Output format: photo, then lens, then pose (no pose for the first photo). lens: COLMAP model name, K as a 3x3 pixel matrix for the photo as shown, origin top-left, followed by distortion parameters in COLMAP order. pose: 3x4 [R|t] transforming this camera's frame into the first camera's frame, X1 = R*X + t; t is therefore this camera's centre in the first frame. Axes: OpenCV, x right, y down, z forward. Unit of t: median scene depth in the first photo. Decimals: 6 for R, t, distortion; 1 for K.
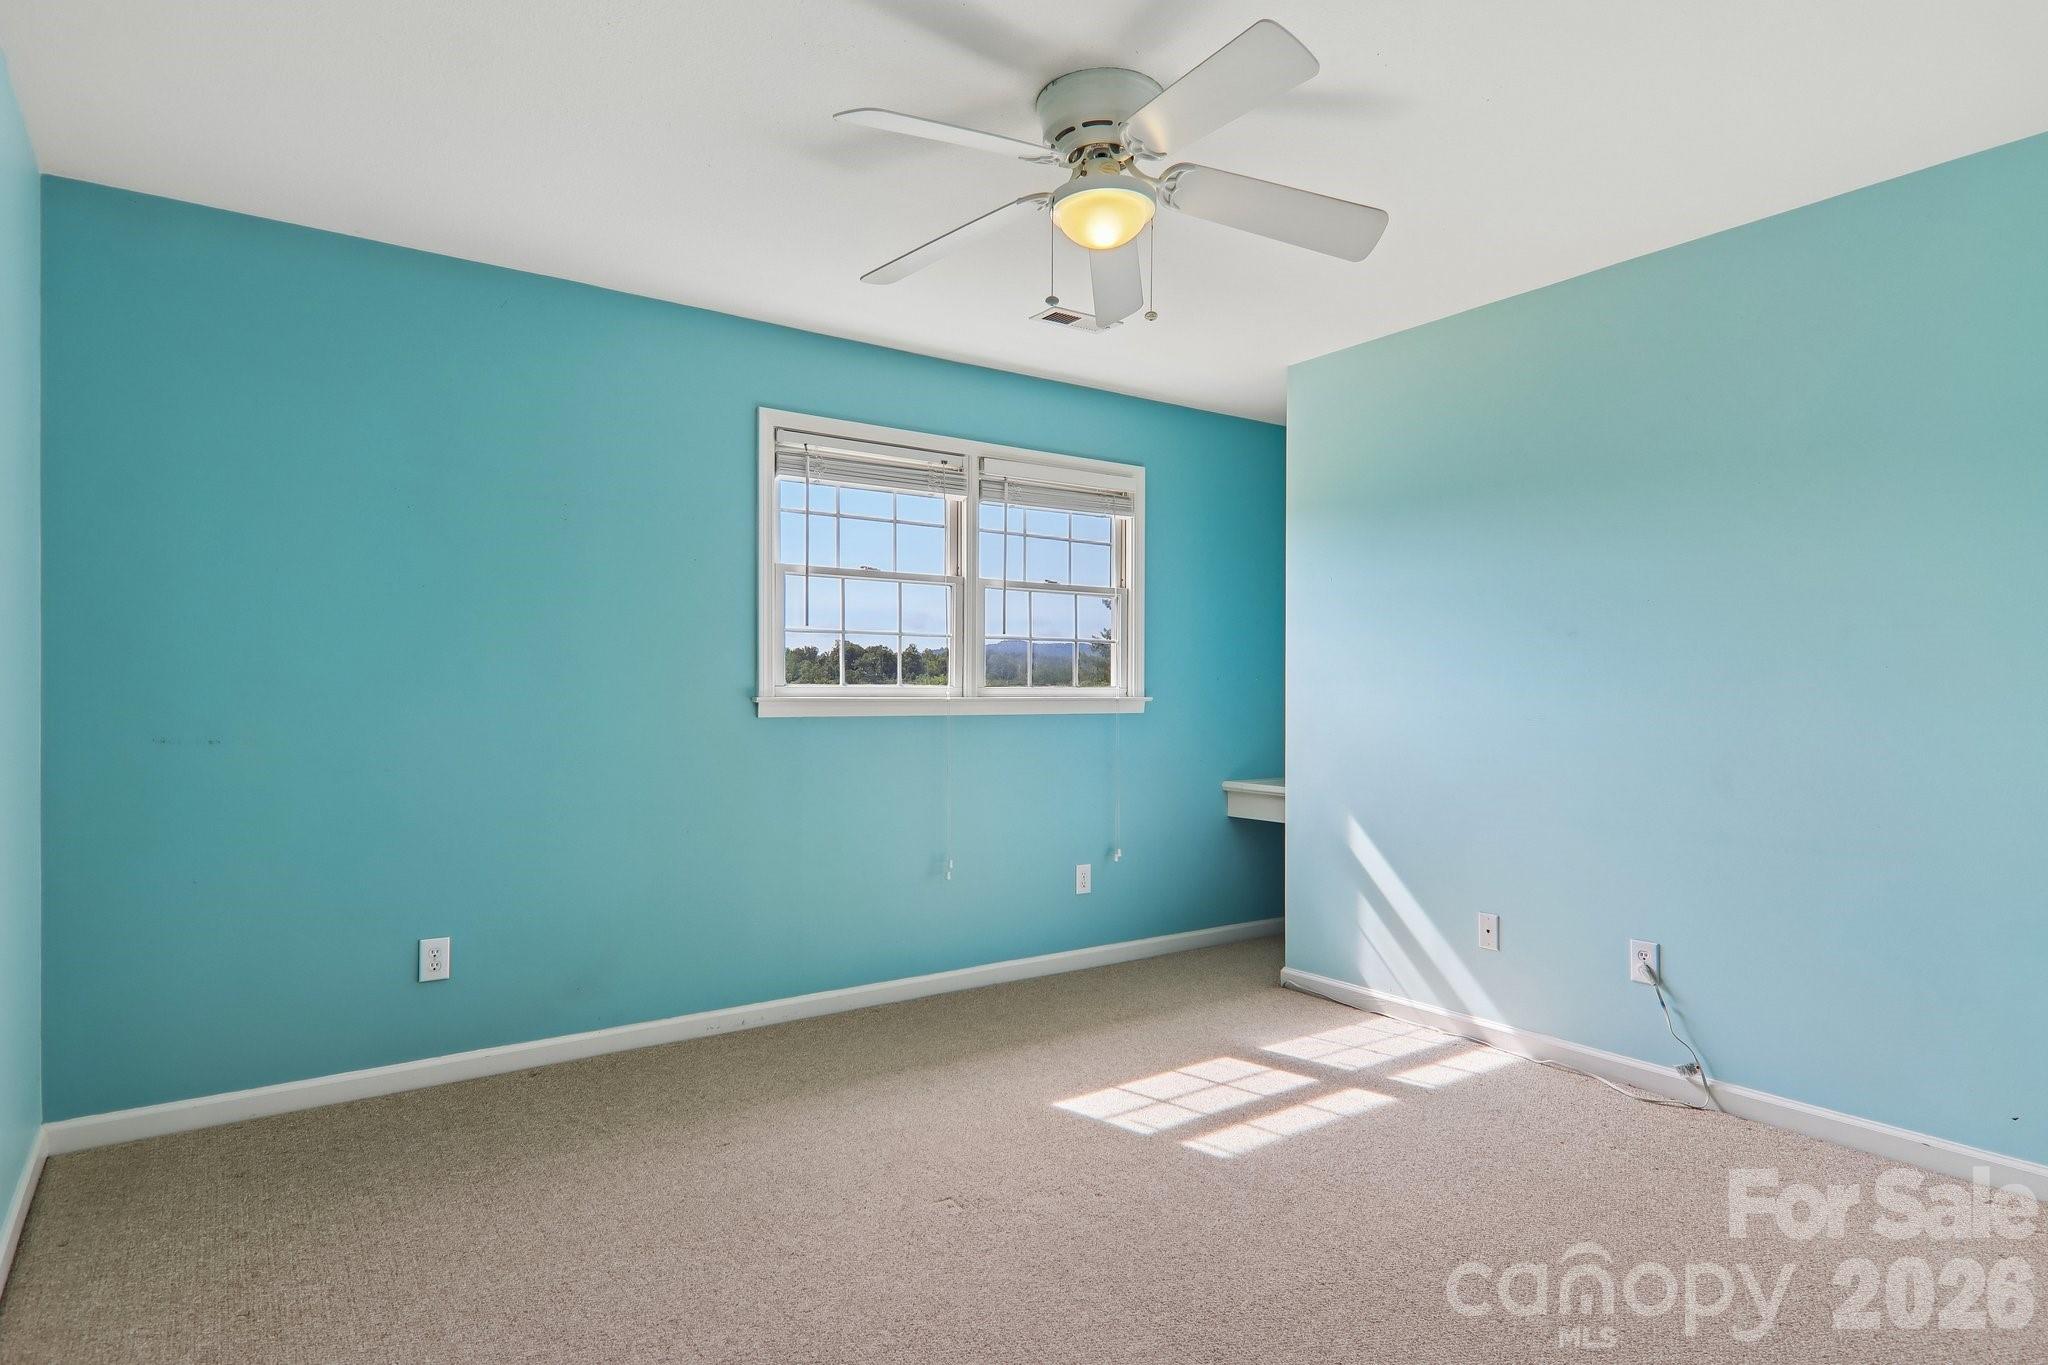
lens RADIAL K [[1122.5, 0, 994.3], [0, 1122.5, 688.5], [0, 0, 1]] dist [0.063841, -0.000066]
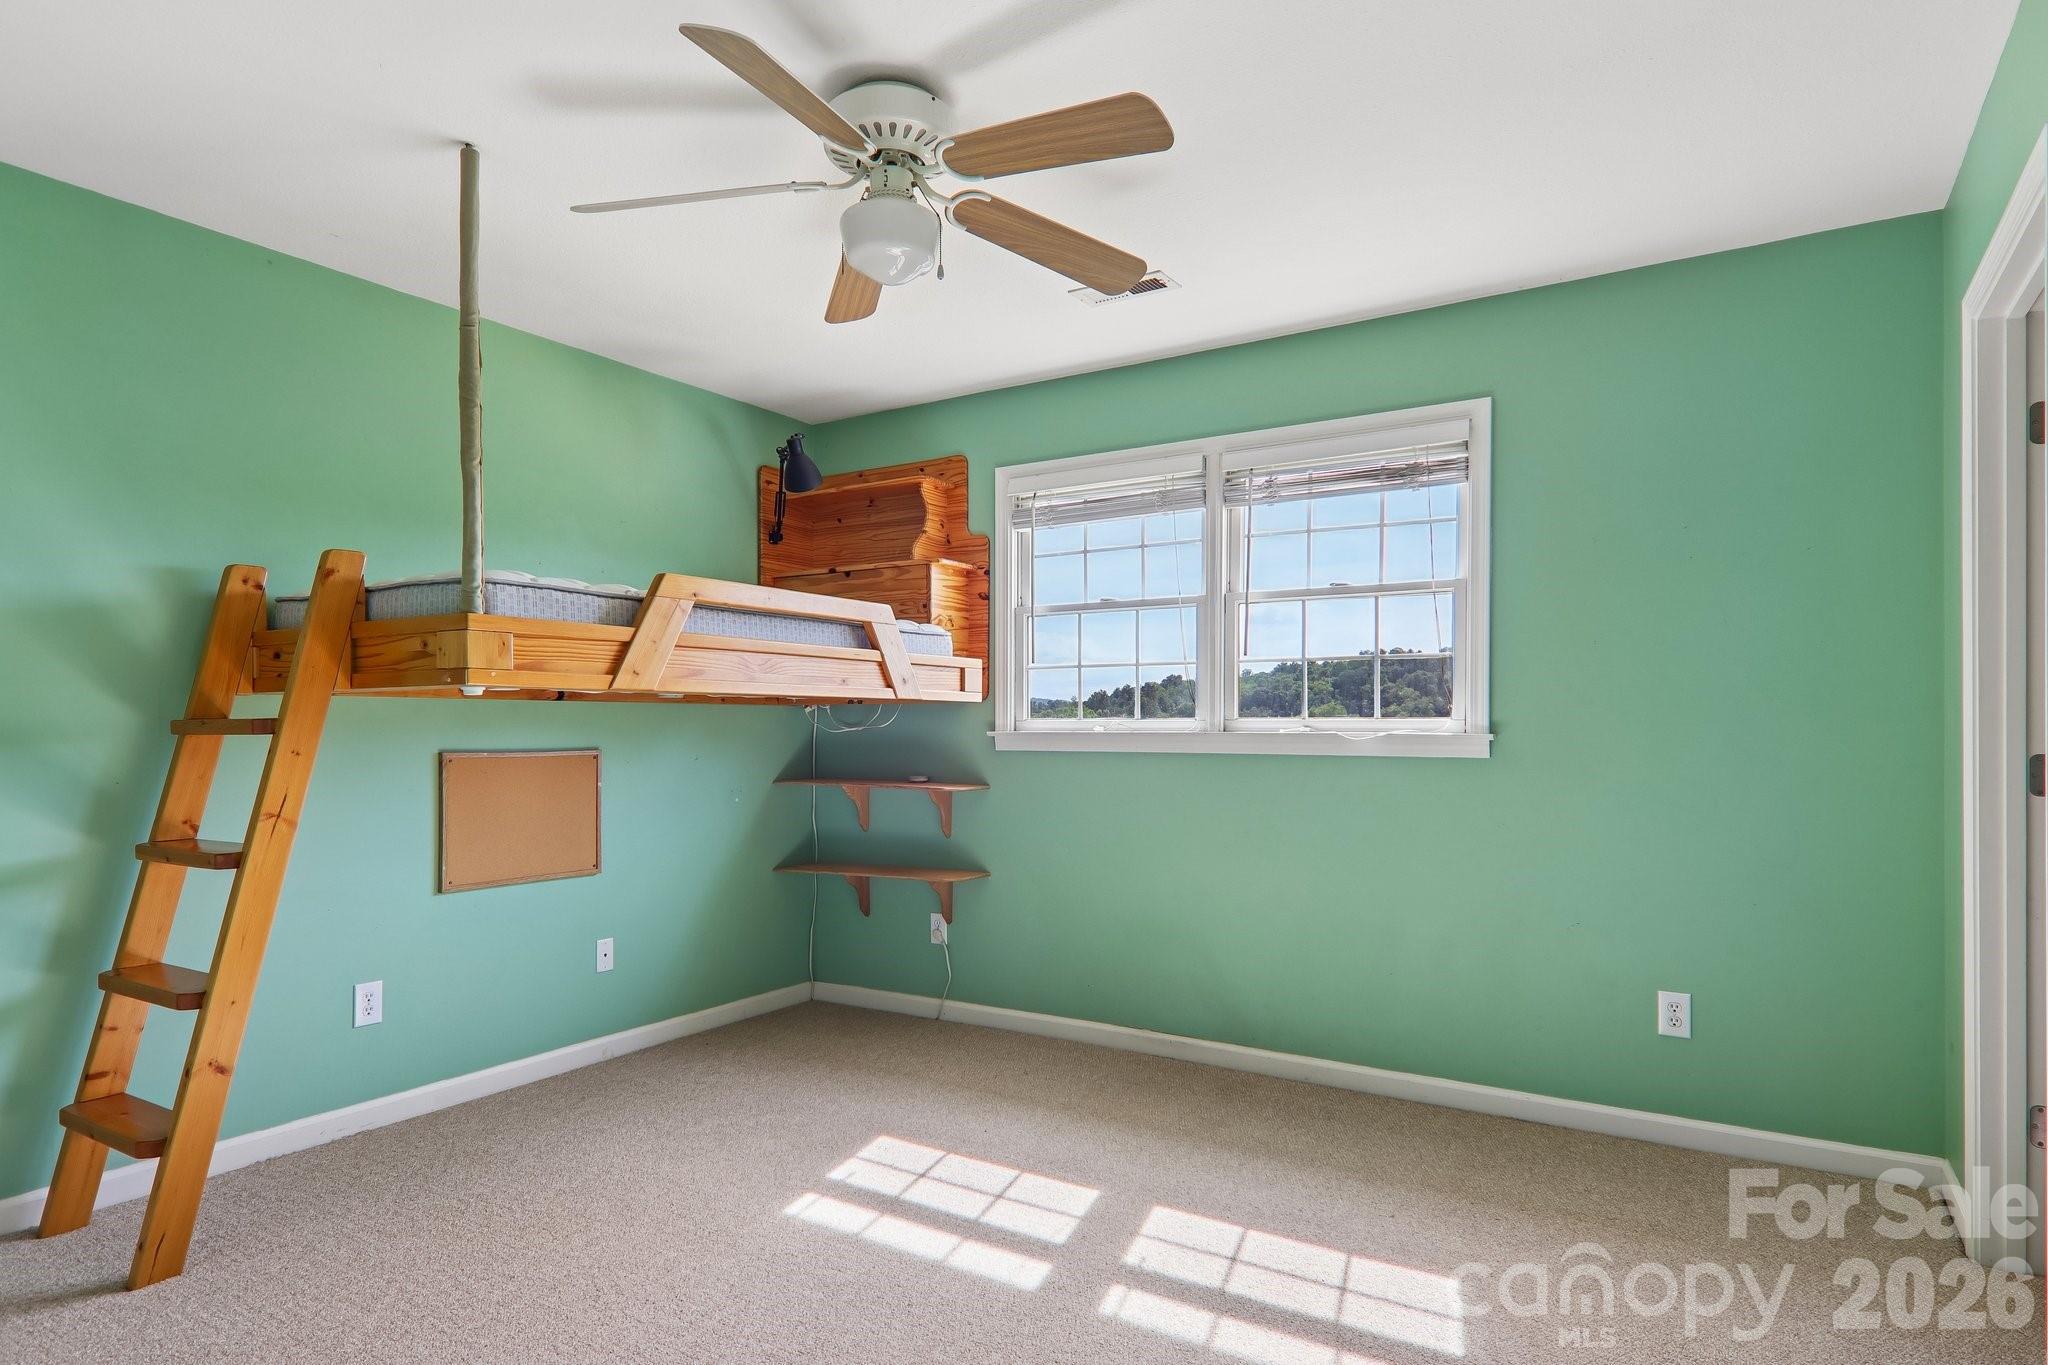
lens RADIAL K [[1147.3, 0, 1038.6], [0, 1147.3, 715.2], [0, 0, 1]] dist [0.006277, -0.000968]
pose [[0.384356, -0.012482, -0.923100, 0.755285], [-0.002609, 0.999890, -0.014607, 0.008270], [0.923181, 0.008023, 0.384282, 0.536401]]
